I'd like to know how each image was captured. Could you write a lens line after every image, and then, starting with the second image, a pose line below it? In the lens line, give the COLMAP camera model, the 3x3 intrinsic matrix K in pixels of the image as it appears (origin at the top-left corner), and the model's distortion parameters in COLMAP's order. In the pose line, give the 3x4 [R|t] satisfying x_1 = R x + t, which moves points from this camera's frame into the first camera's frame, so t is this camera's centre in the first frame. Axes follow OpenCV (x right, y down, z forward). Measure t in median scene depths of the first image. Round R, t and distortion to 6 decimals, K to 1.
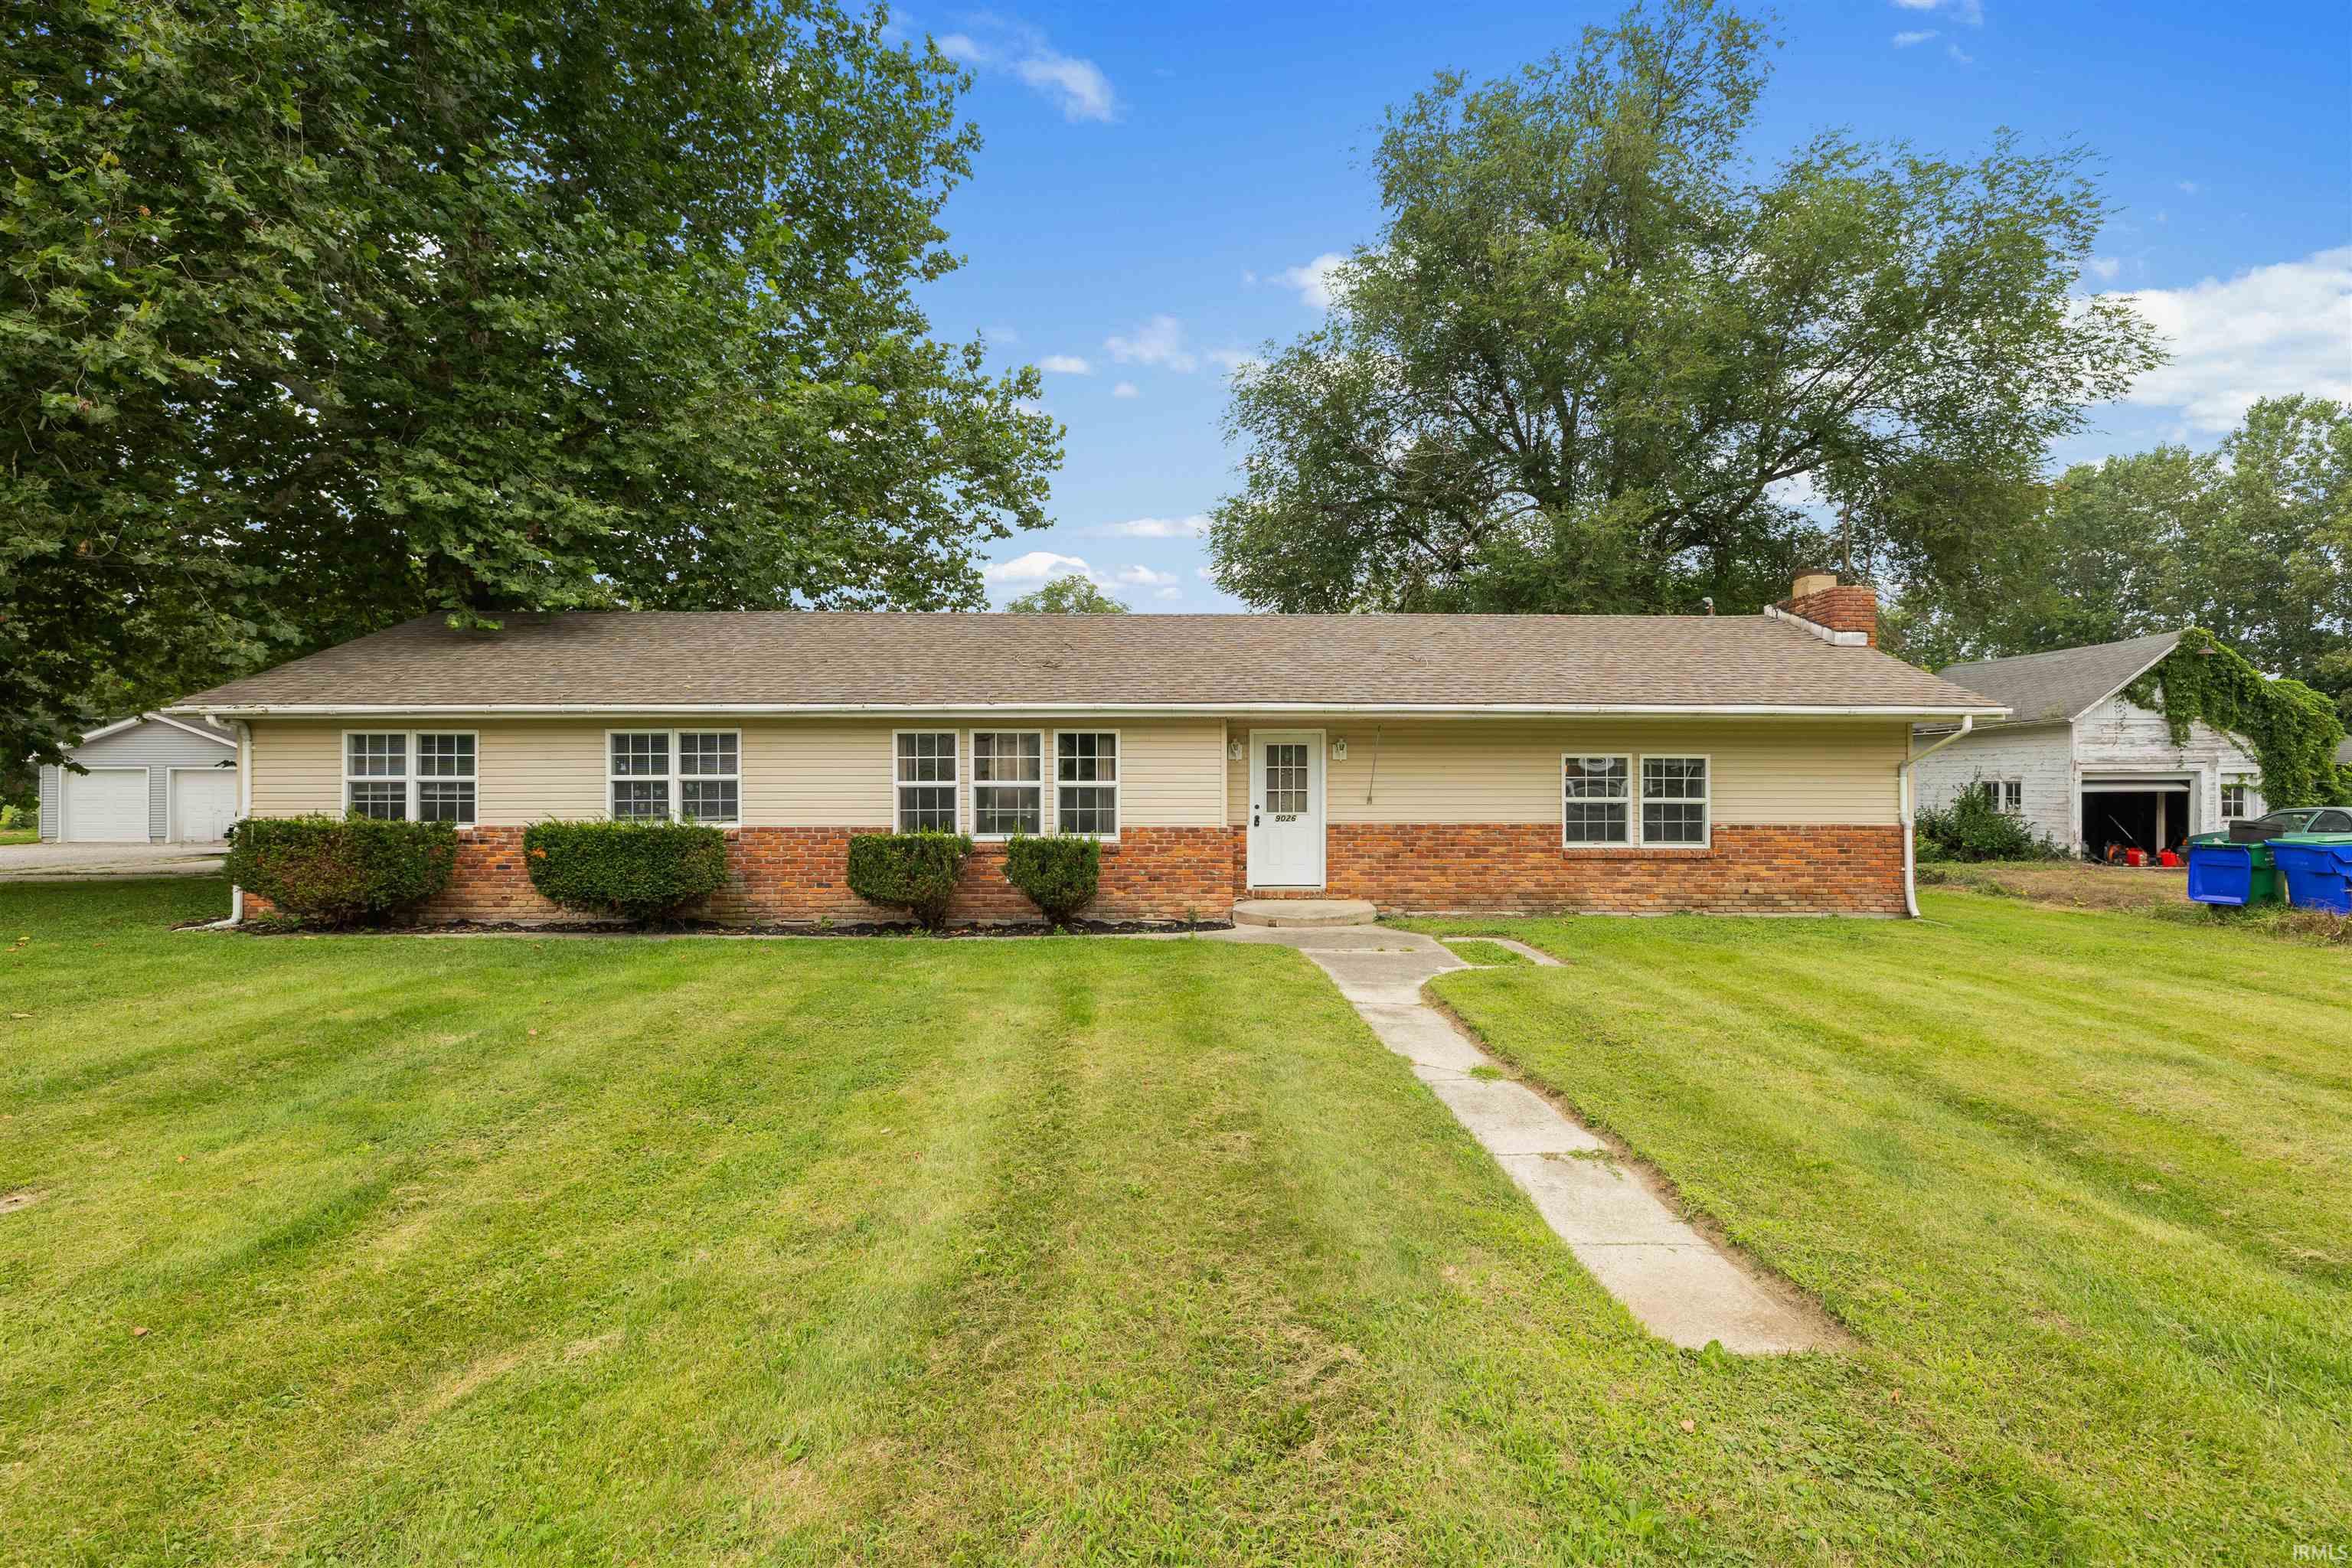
lens RADIAL K [[980.9, 0, 1176.0], [0, 980.9, 784.0], [0, 0, 1]] dist [0.001264, 0.000055]
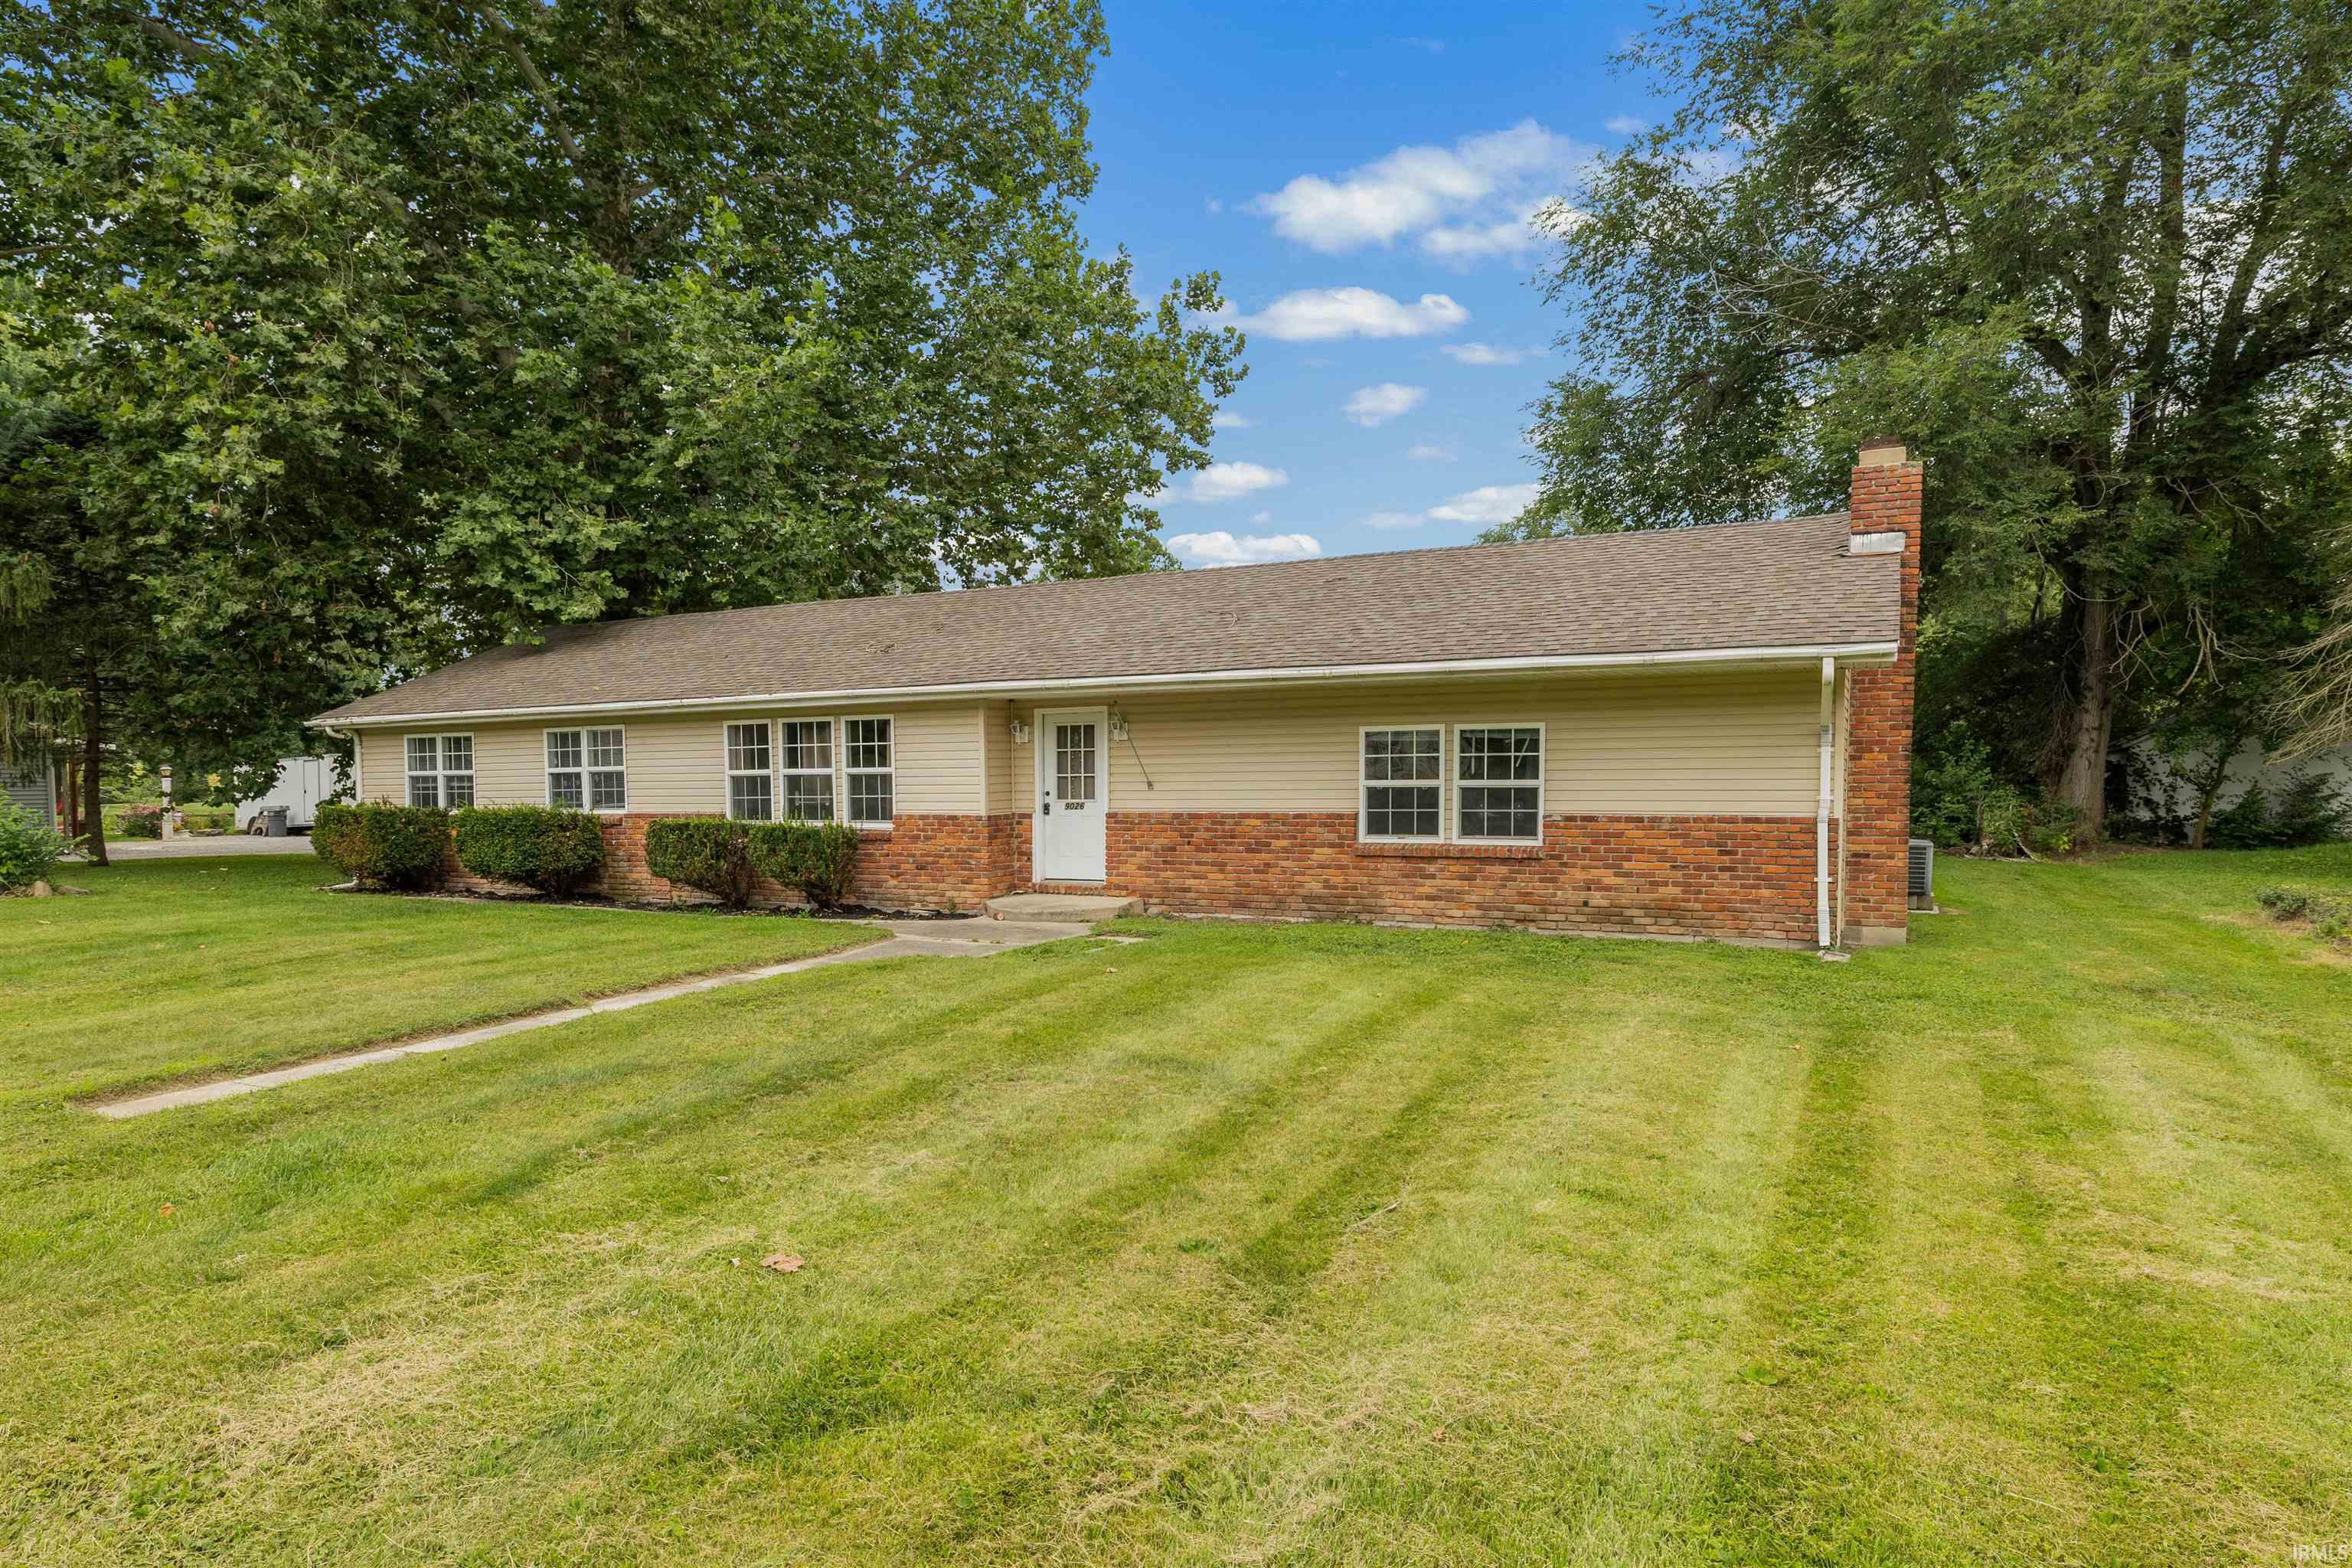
lens RADIAL K [[1257.8, 0, 1181.6], [0, 1257.8, 834.4], [0, 0, 1]] dist [-0.000869, 0.001305]
pose [[0.894921, 0.011072, -0.446087, 0.732677], [0.012436, 0.998685, 0.049734, 0.004640], [0.446052, -0.050056, 0.893606, 0.000991]]
